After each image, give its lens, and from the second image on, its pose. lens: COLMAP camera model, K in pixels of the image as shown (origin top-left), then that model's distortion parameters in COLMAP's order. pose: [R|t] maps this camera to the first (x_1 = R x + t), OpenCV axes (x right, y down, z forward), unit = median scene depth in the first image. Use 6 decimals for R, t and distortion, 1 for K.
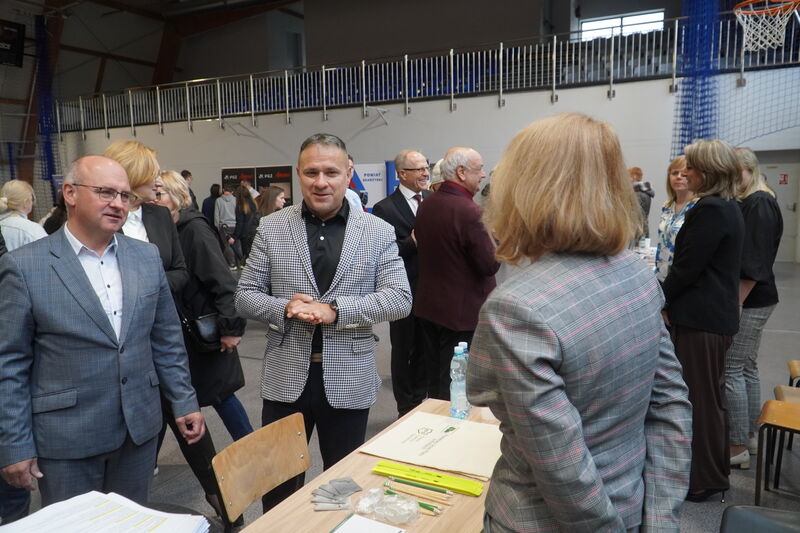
lens RADIAL K [[640.3, 0, 400.0], [0, 640.3, 266.5], [0, 0, 1]] dist [0.024844, -0.041684]
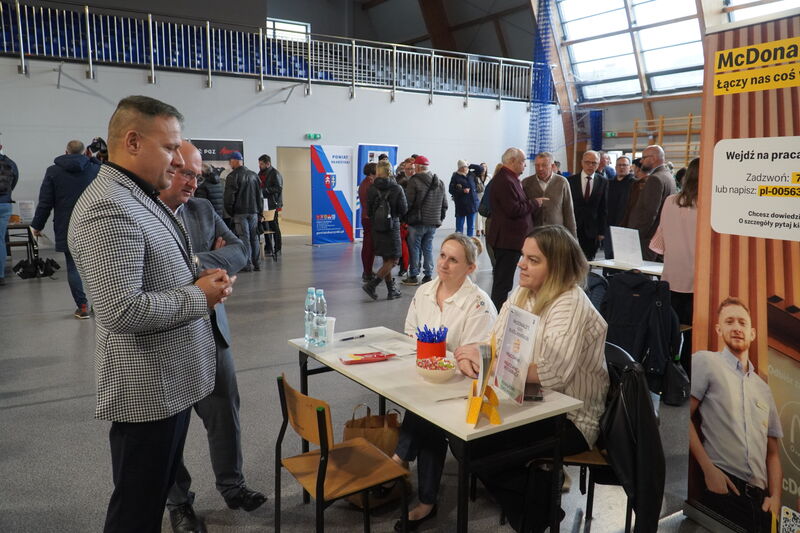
lens RADIAL K [[640.3, 0, 400.0], [0, 640.3, 266.5], [0, 0, 1]] dist [0.024844, -0.041684]
pose [[0.503167, -0.102004, 0.858148, -0.616183], [0.090189, 0.993785, 0.065244, -0.022700], [-0.859470, 0.044567, 0.509240, 0.306524]]
